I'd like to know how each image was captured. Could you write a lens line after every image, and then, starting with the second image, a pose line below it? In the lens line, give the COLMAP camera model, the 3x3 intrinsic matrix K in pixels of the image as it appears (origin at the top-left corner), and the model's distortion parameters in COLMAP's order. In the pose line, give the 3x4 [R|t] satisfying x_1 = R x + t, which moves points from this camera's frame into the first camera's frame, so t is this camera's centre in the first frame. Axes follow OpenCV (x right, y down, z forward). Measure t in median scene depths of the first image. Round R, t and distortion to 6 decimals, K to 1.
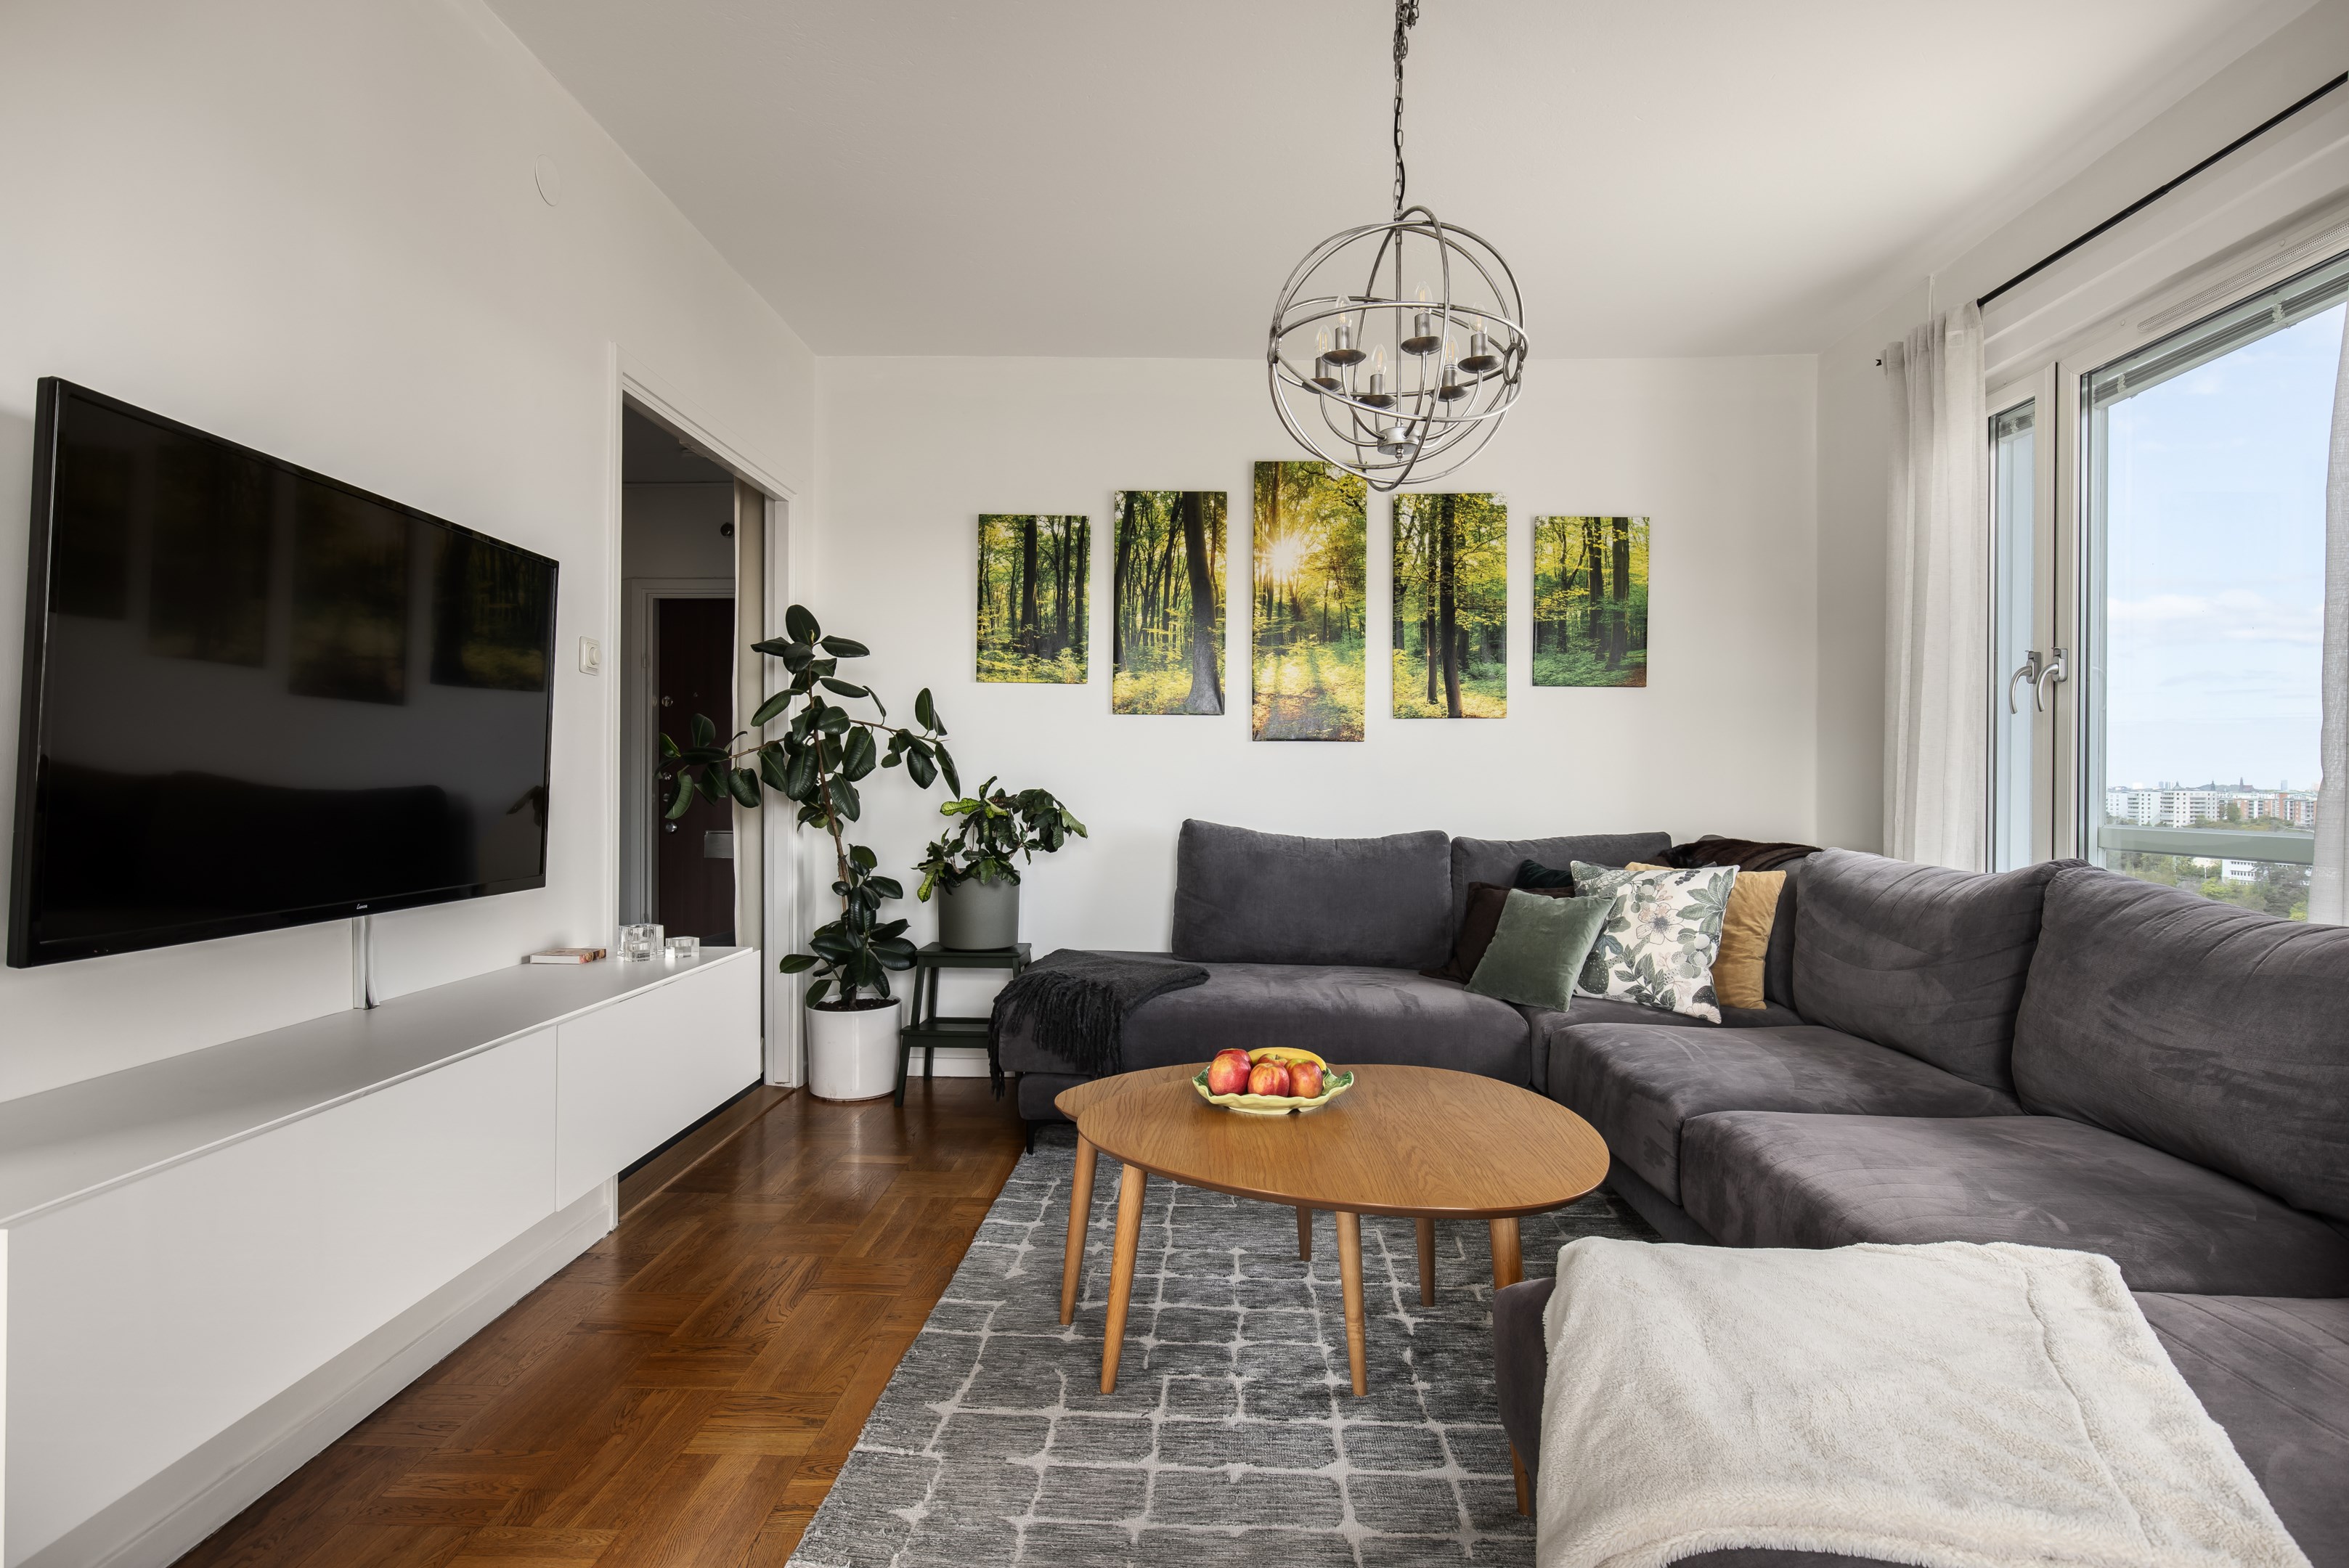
lens RADIAL K [[1295.7, 0, 1199.1], [0, 1295.7, 767.2], [0, 0, 1]] dist [0.017884, -0.007610]
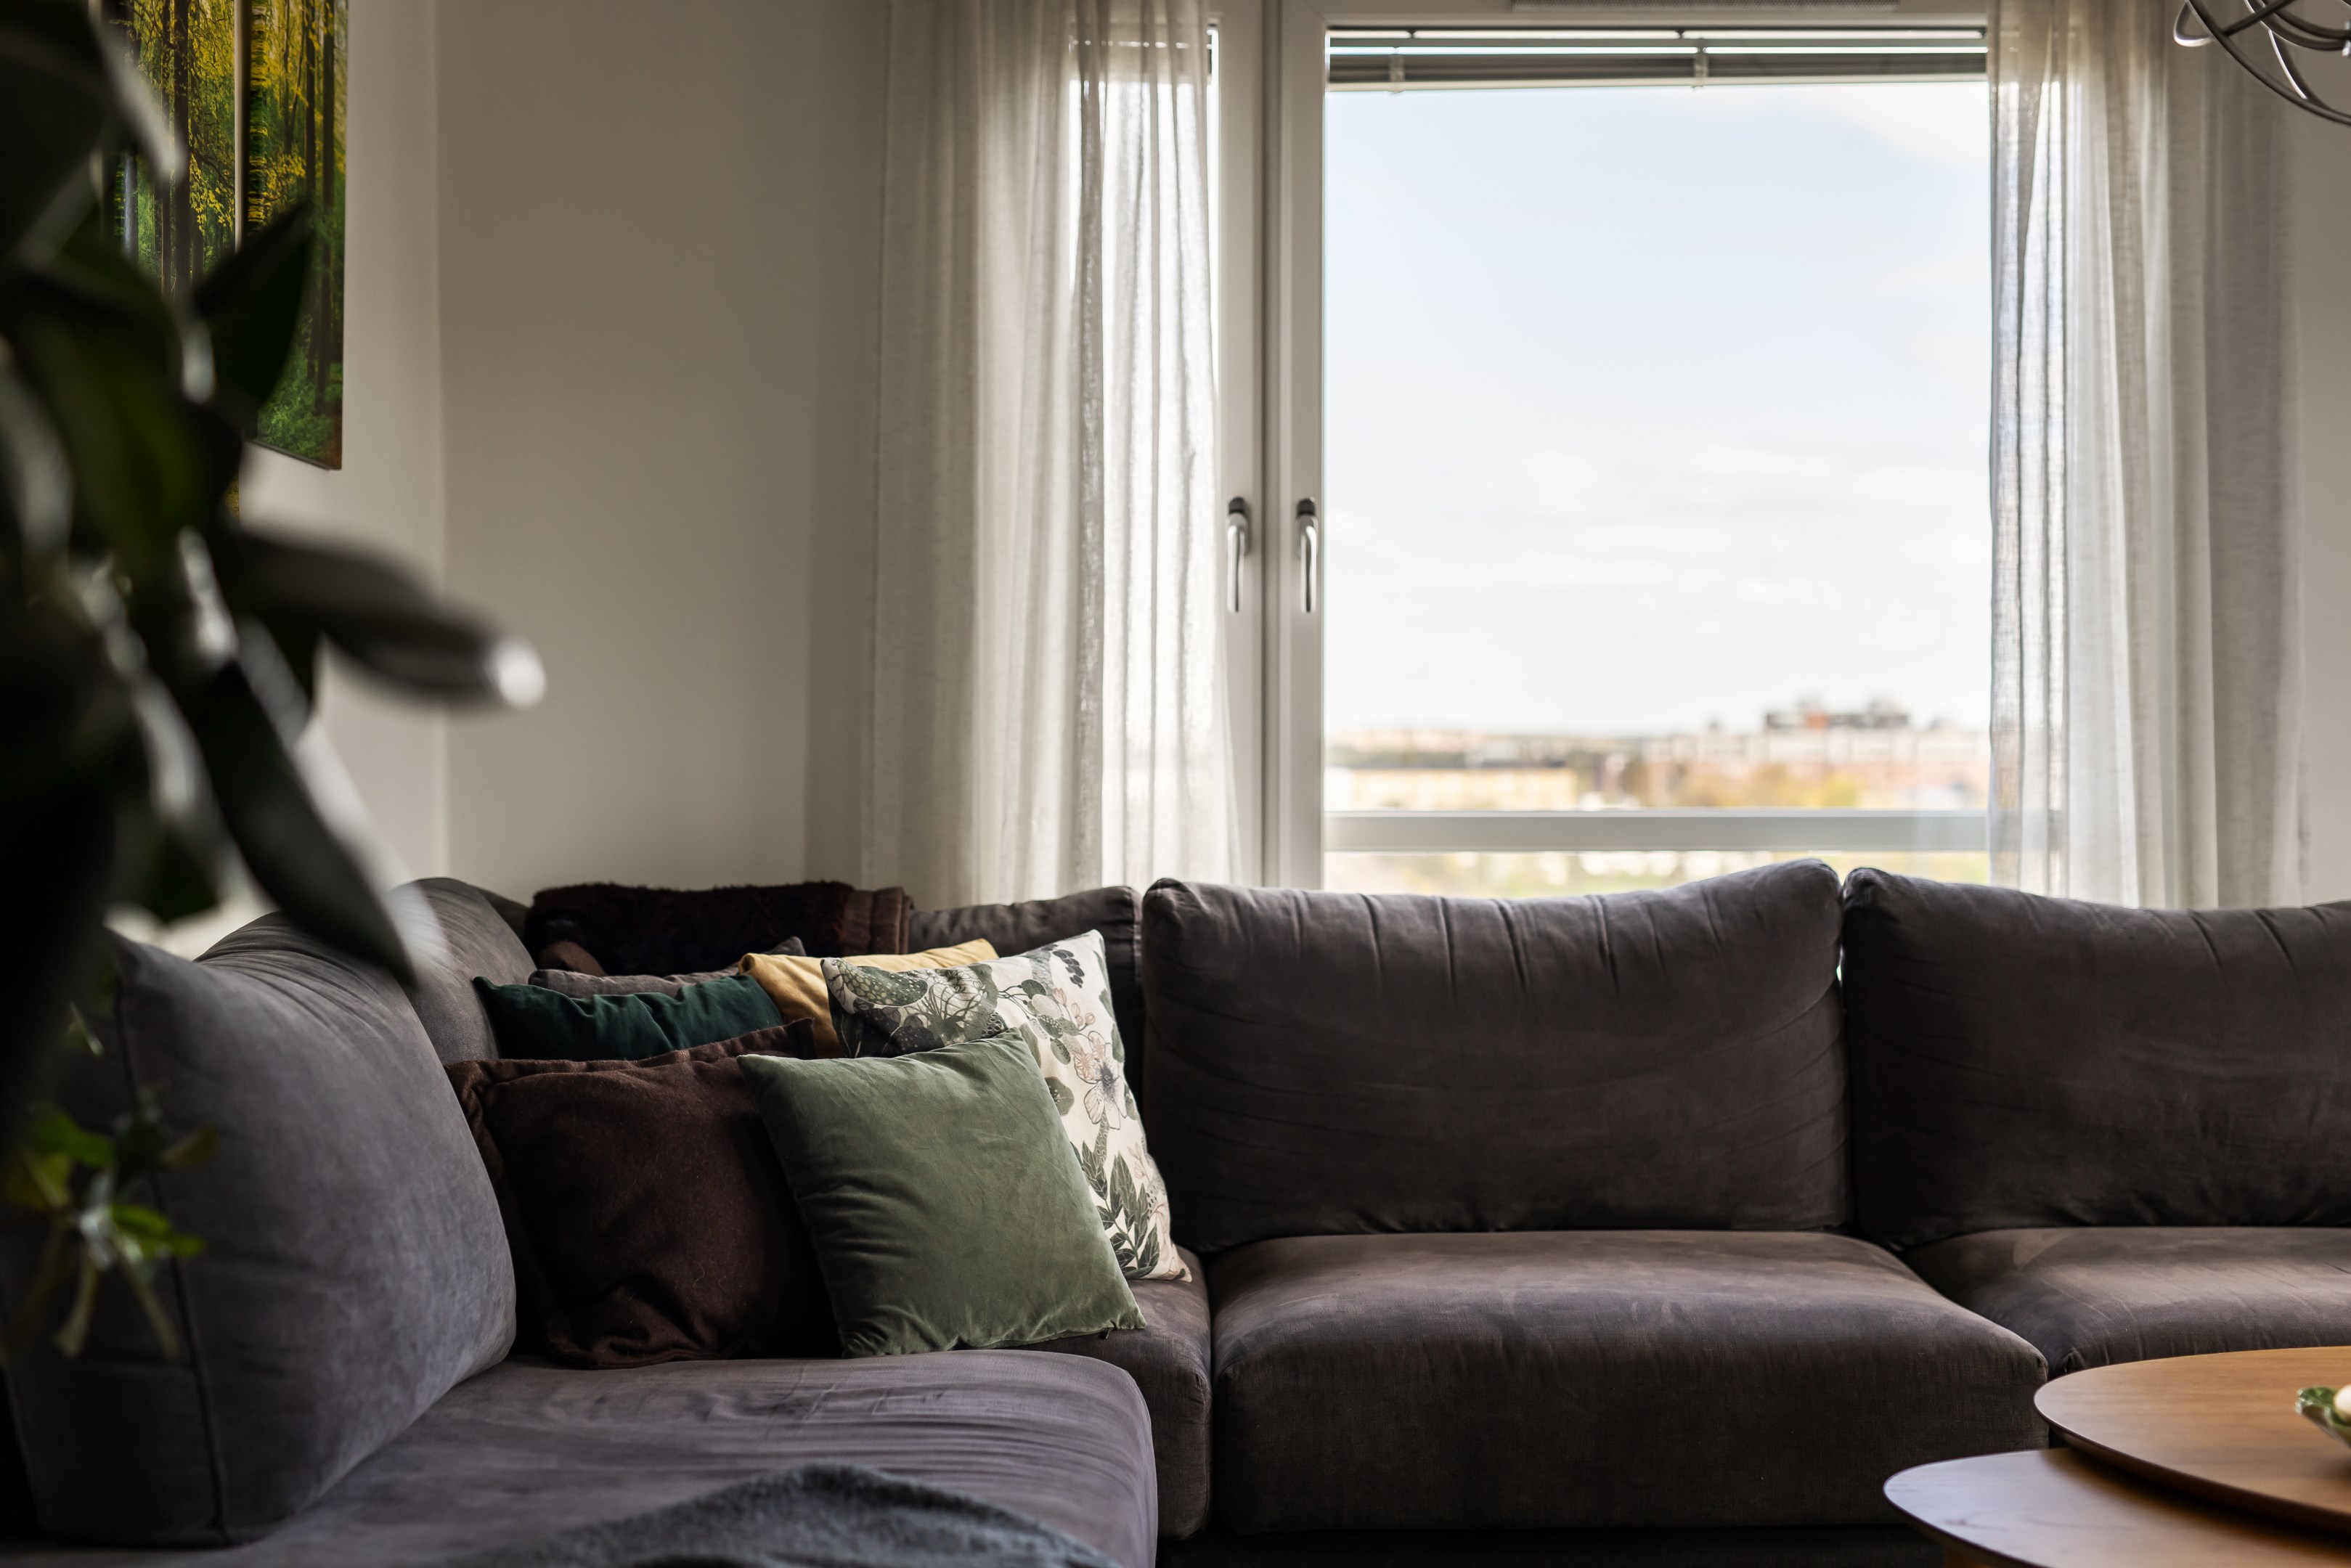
lens RADIAL K [[3332.8, 0, 1289.6], [0, 3332.8, 831.4], [0, 0, 1]] dist [0.021729, 0.000000]
pose [[-0.064165, -0.031090, 0.997455, -0.588034], [-0.010136, 0.999483, 0.030502, 0.004566], [-0.997888, -0.008153, -0.064447, 0.830842]]
